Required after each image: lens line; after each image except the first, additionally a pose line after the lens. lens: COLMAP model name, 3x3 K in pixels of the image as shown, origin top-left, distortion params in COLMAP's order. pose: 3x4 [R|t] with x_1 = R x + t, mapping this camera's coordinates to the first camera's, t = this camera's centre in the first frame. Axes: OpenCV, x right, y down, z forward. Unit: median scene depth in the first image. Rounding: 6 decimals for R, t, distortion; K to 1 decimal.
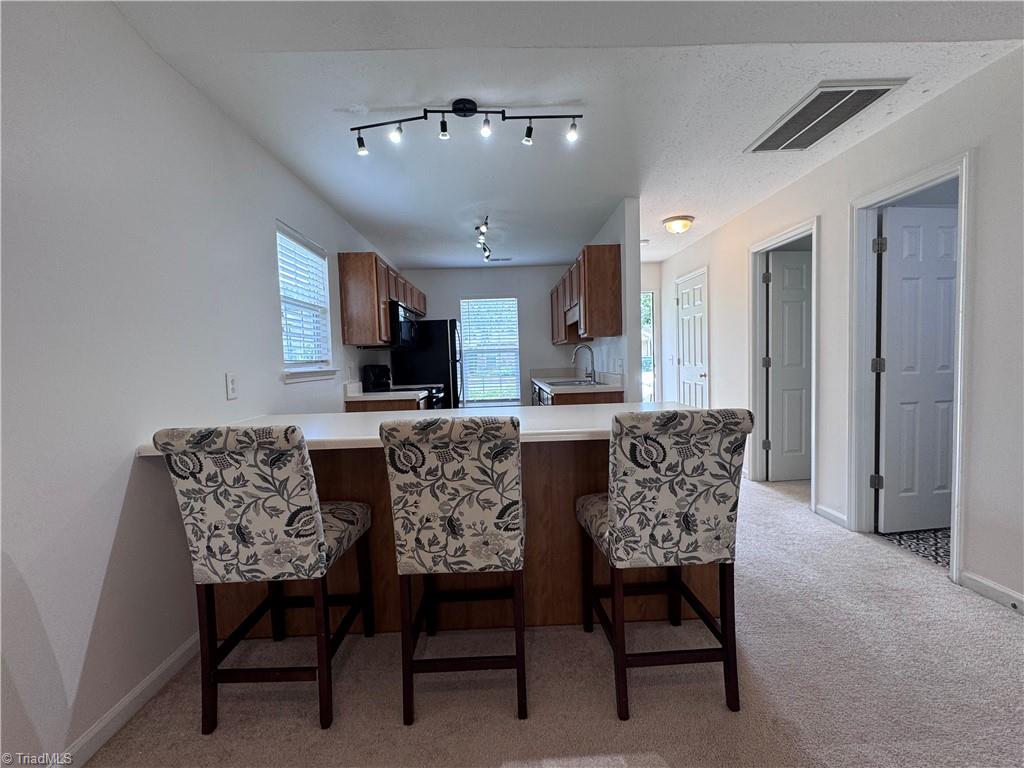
lens RADIAL K [[447.4, 0, 512.1], [0, 447.4, 386.4], [0, 0, 1]] dist [-0.004783, 0.000577]
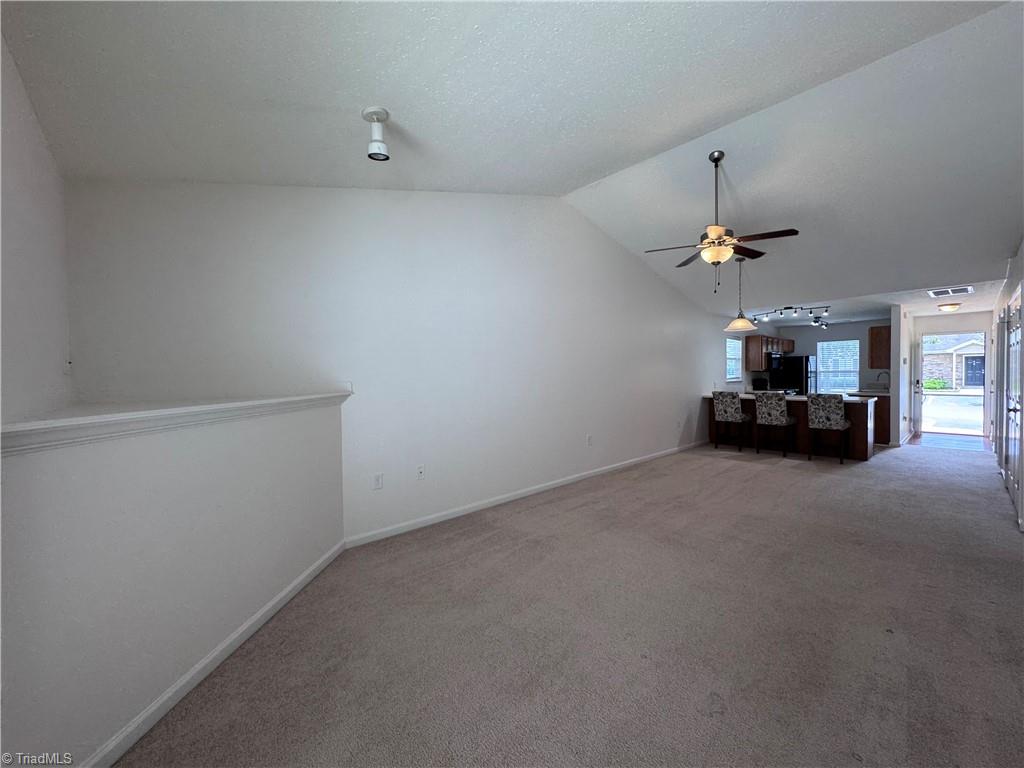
lens RADIAL K [[410.4, 0, 512.6], [0, 410.4, 384.4], [0, 0, 1]] dist [-0.003741, -0.000546]
pose [[0.650740, 0.043051, -0.758080, 0.553485], [-0.054623, 0.998459, 0.009813, 0.035286], [0.757334, 0.035023, 0.652088, -1.585622]]
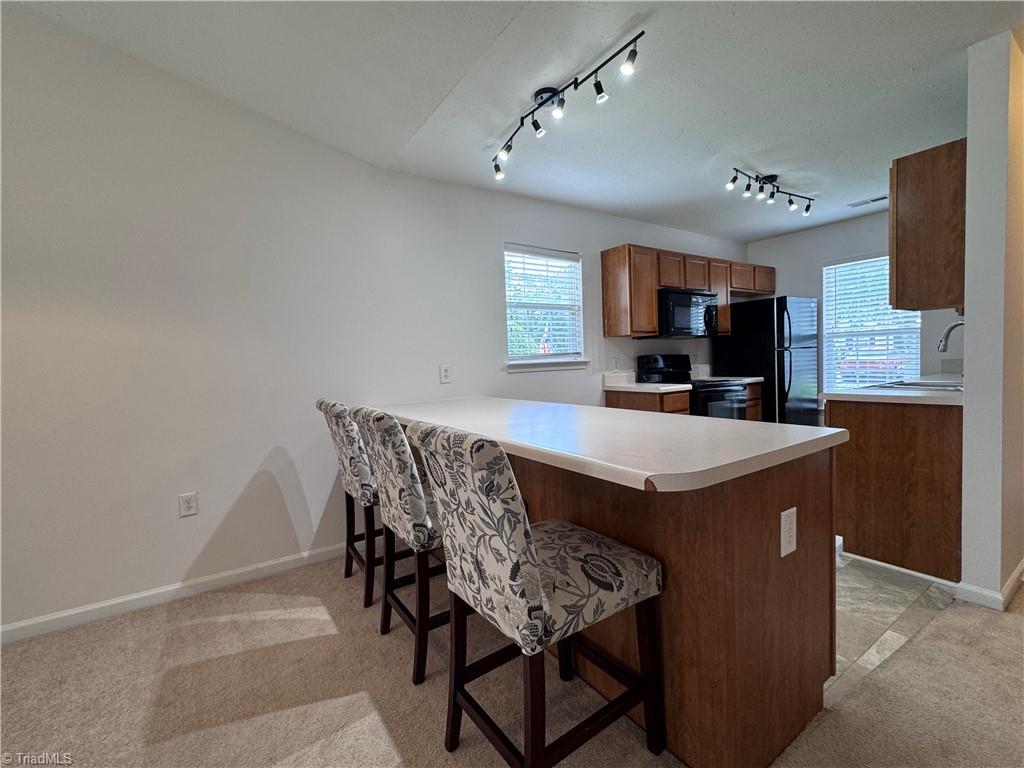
lens RADIAL K [[447.4, 0, 509.9], [0, 447.4, 388.3], [0, 0, 1]] dist [-0.004783, 0.000577]
pose [[0.537917, 0.064511, -0.840526, 0.414667], [-0.030394, 0.997904, 0.057138, -0.025800], [0.842450, -0.005189, 0.538750, 0.237205]]
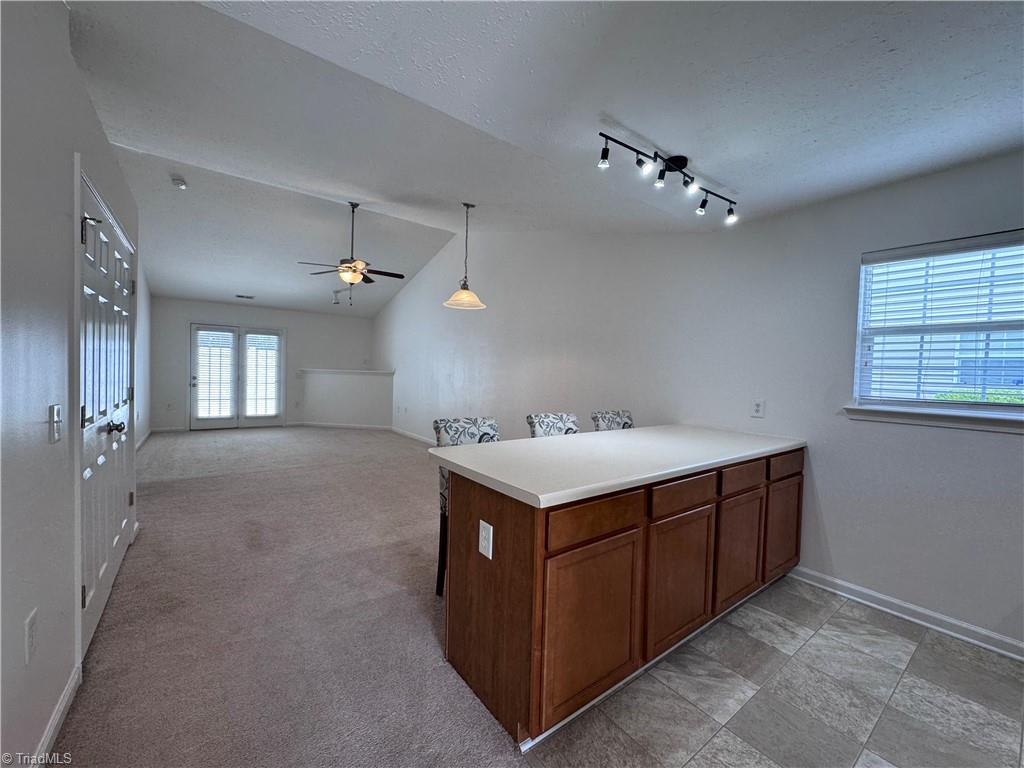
lens RADIAL K [[410.4, 0, 511.1], [0, 410.4, 383.4], [0, 0, 1]] dist [-0.003741, -0.000546]
pose [[-0.817435, 0.021978, -0.575601, 0.467345], [-0.041160, 0.994489, 0.096424, -0.104685], [0.574548, 0.102512, -0.812026, 0.958545]]
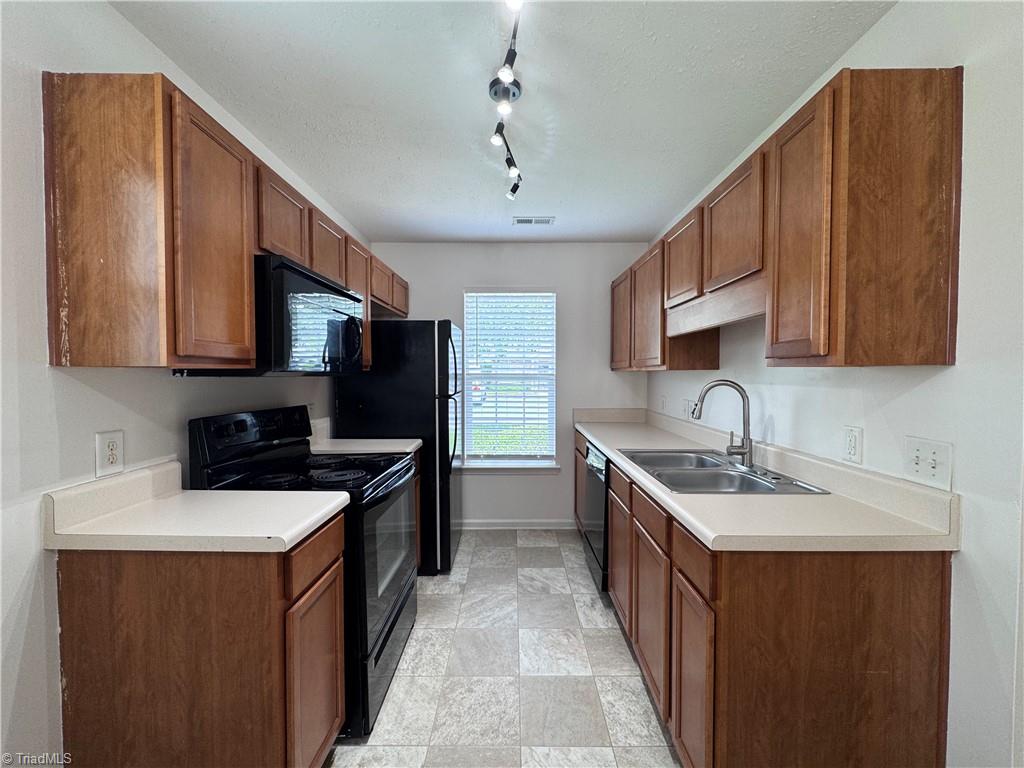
lens RADIAL K [[410.4, 0, 515.3], [0, 410.4, 381.4], [0, 0, 1]] dist [-0.003741, -0.000546]
pose [[0.999185, 0.034624, -0.020760, -0.048089], [-0.035458, 0.998520, -0.041249, -0.083820], [0.019301, 0.041951, 0.998933, 0.731711]]
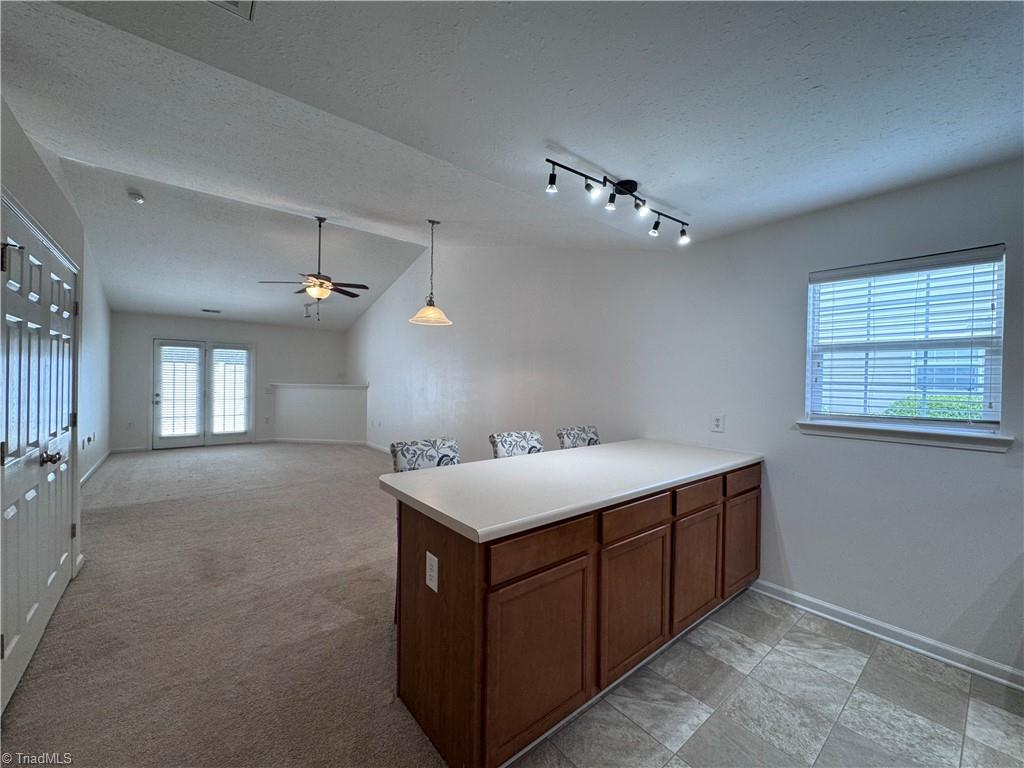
lens RADIAL K [[410.4, 0, 511.3], [0, 410.4, 383.6], [0, 0, 1]] dist [-0.003741, -0.000546]
pose [[-0.791983, 0.021604, -0.610160, 0.433385], [-0.030712, 0.996699, 0.075154, -0.125398], [0.609770, 0.078260, -0.788705, 0.976083]]
